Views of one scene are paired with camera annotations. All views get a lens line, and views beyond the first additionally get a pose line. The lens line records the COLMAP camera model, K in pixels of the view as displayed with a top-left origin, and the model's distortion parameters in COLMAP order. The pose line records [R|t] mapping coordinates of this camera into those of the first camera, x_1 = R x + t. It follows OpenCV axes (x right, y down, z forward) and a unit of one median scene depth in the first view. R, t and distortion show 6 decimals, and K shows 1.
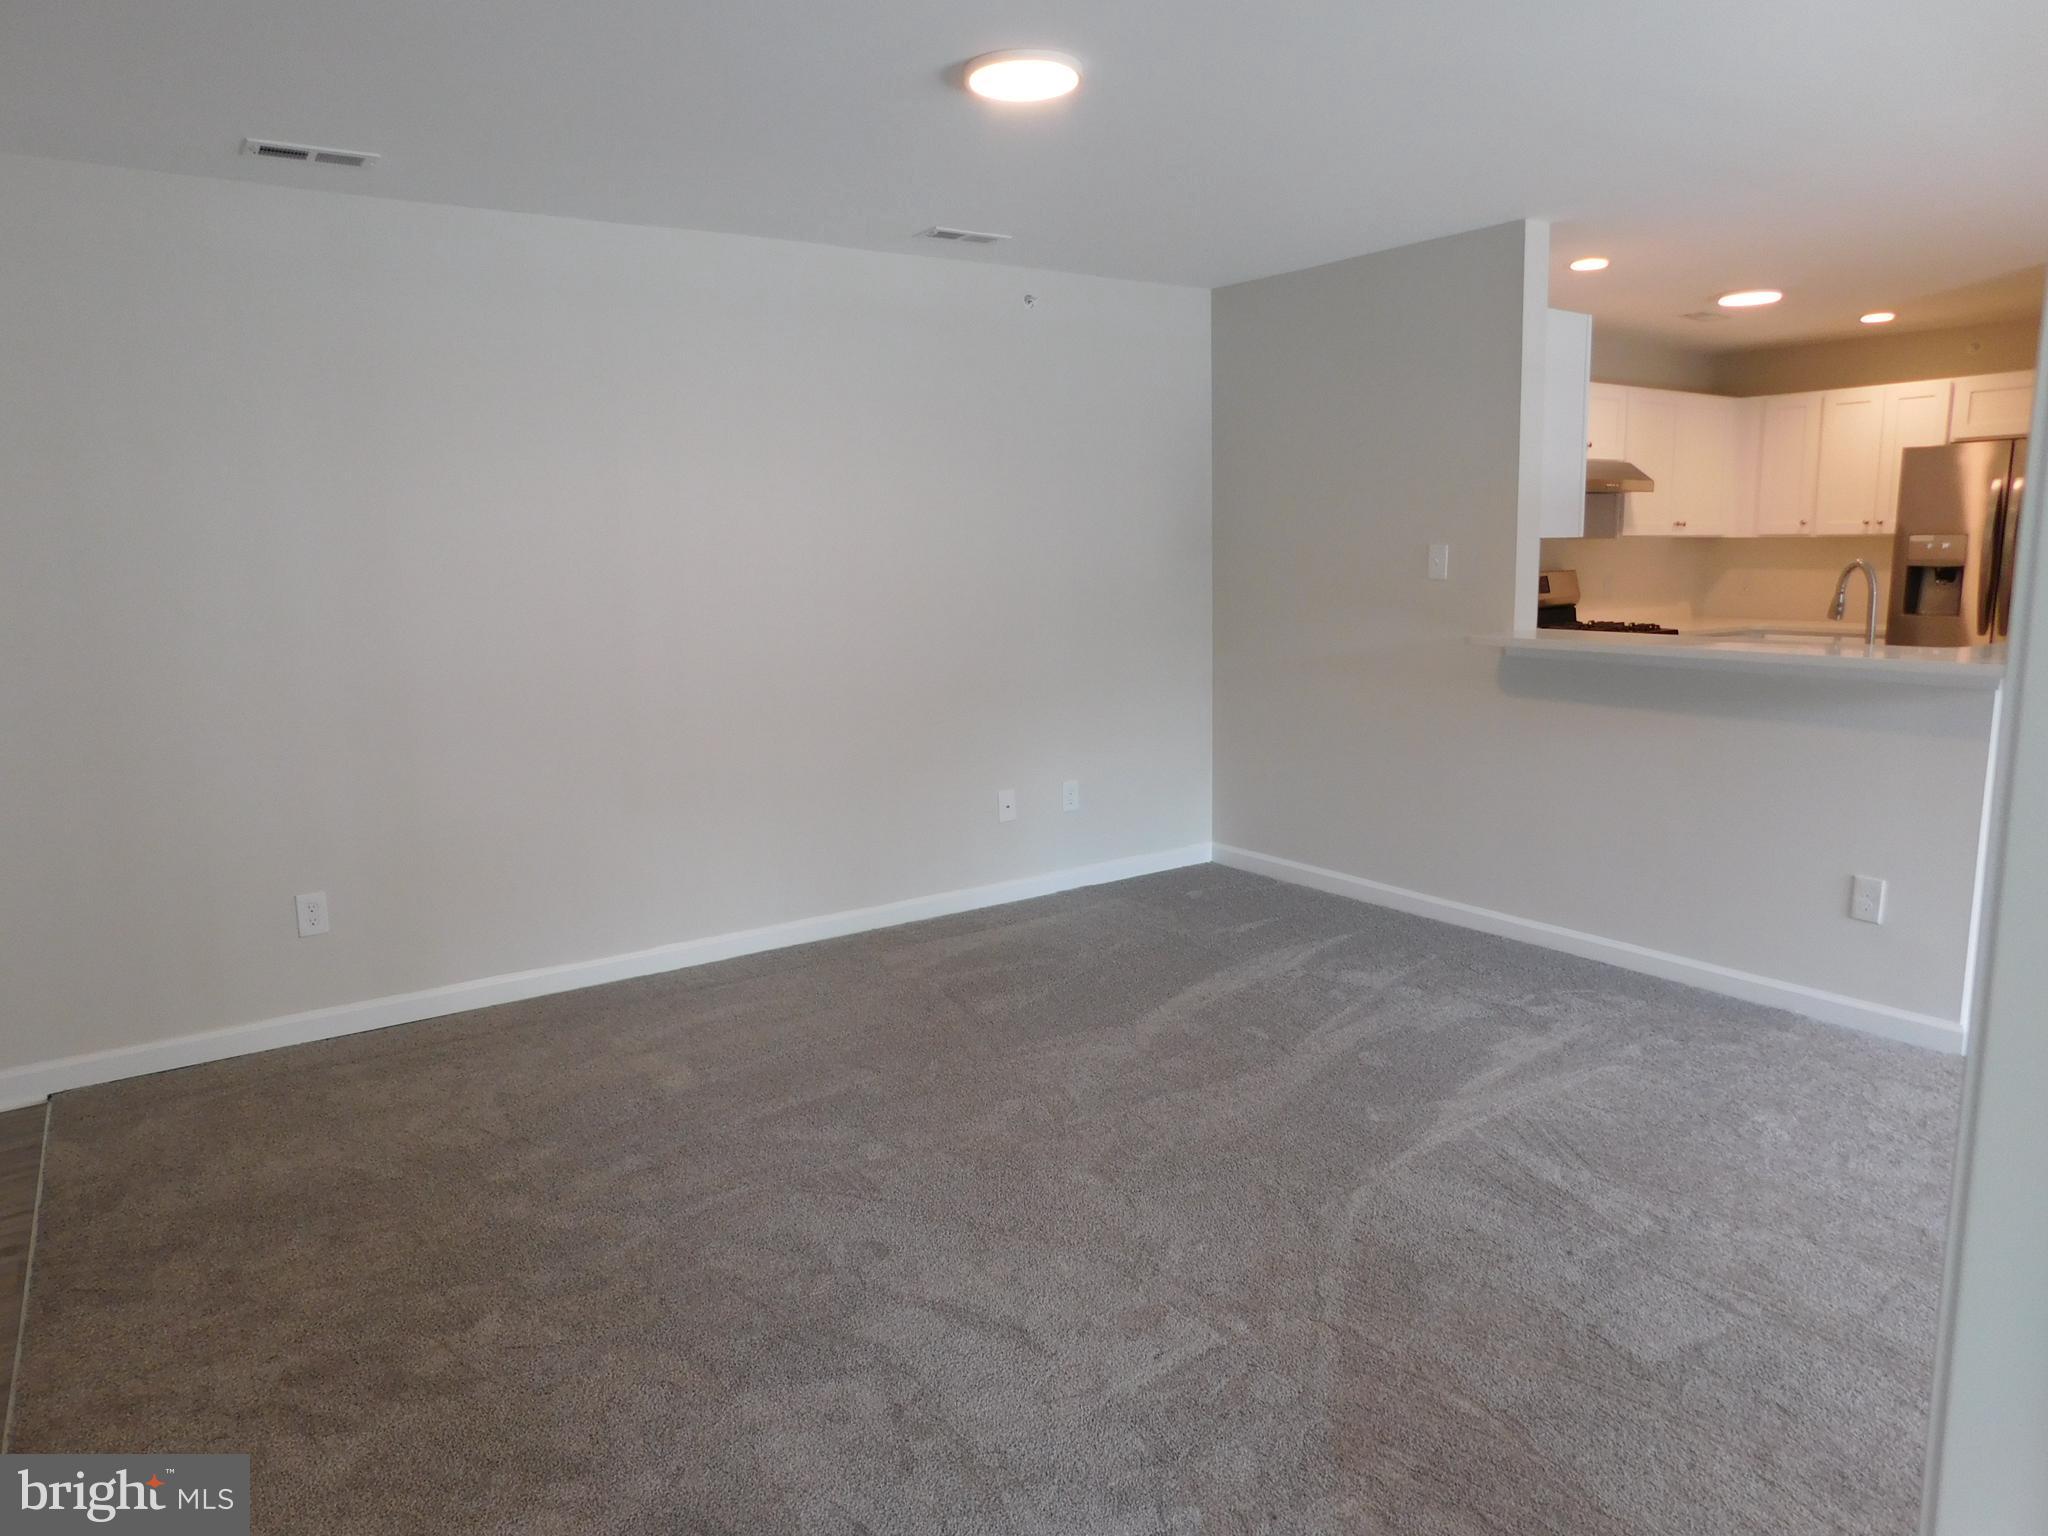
lens RADIAL K [[1369.3, 0, 1028.5], [0, 1369.3, 765.0], [0, 0, 1]] dist [-0.068426, 0.064740]
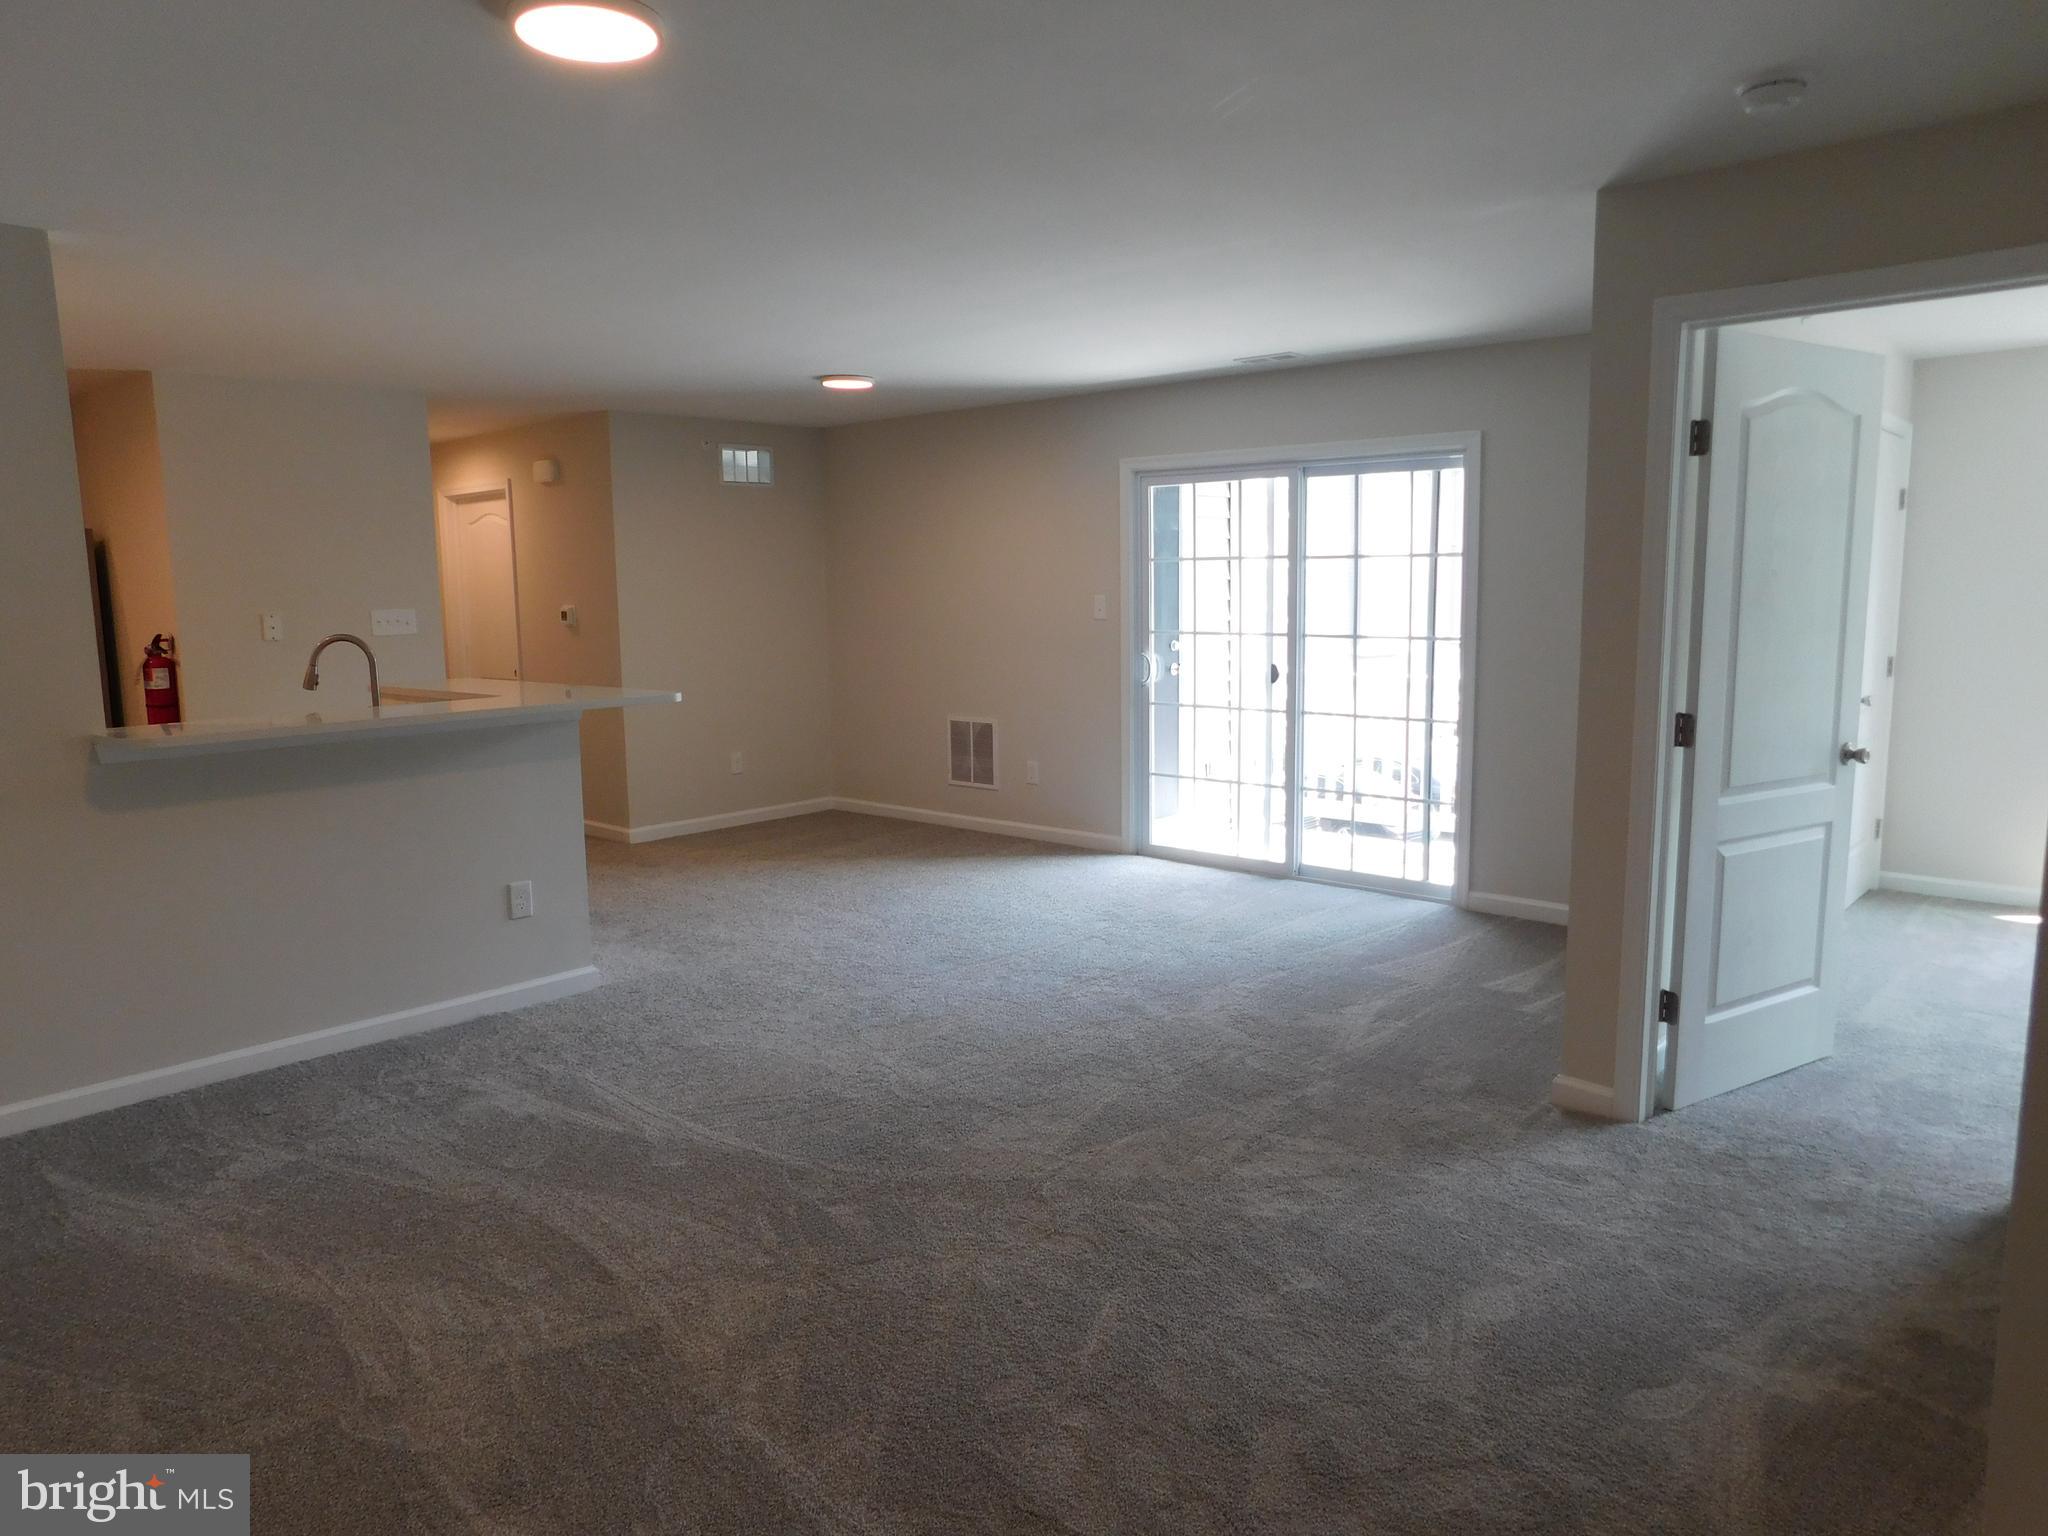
lens RADIAL K [[1369.3, 0, 1028.5], [0, 1369.3, 765.0], [0, 0, 1]] dist [-0.068426, 0.064740]
pose [[-0.212263, -0.110640, 0.970929, -0.403281], [0.176117, 0.972970, 0.149375, -0.074952], [-0.961211, 0.202704, -0.187040, 0.450916]]
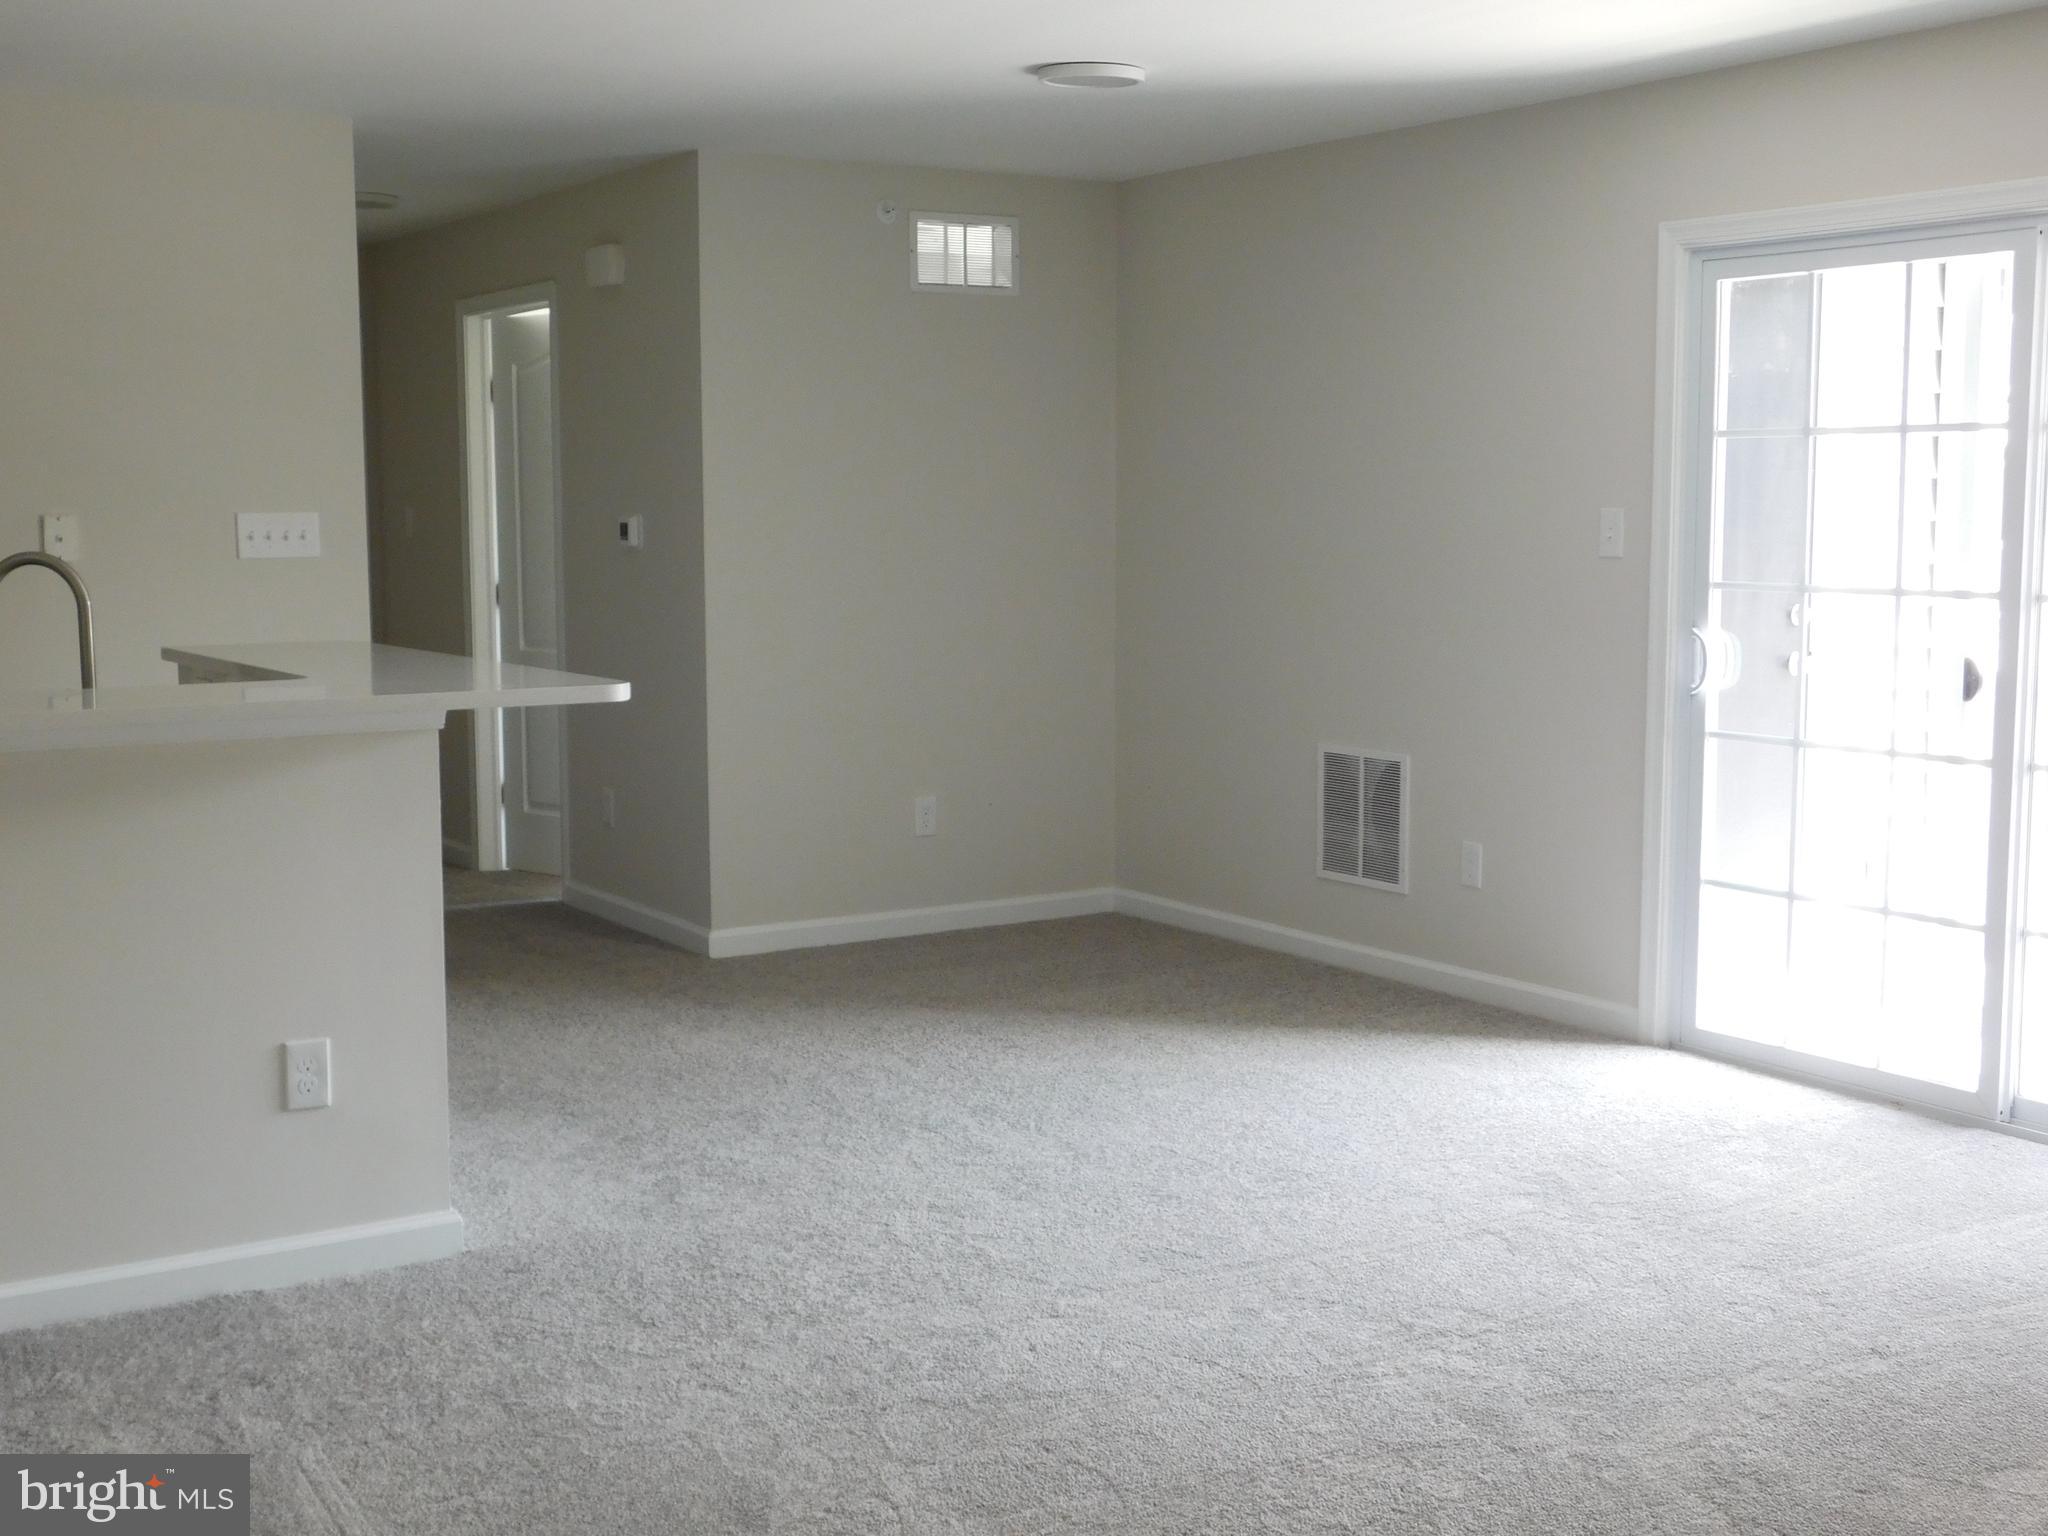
lens RADIAL K [[2429.7, 0, 1024.0], [0, 2429.7, 768.0], [0, 0, 1]] dist [-0.021699, 0.036412]
pose [[0.056824, -0.095779, 0.993779, -0.290900], [0.164452, 0.982689, 0.085307, -0.051021], [-0.984747, 0.158582, 0.071592, 0.332139]]
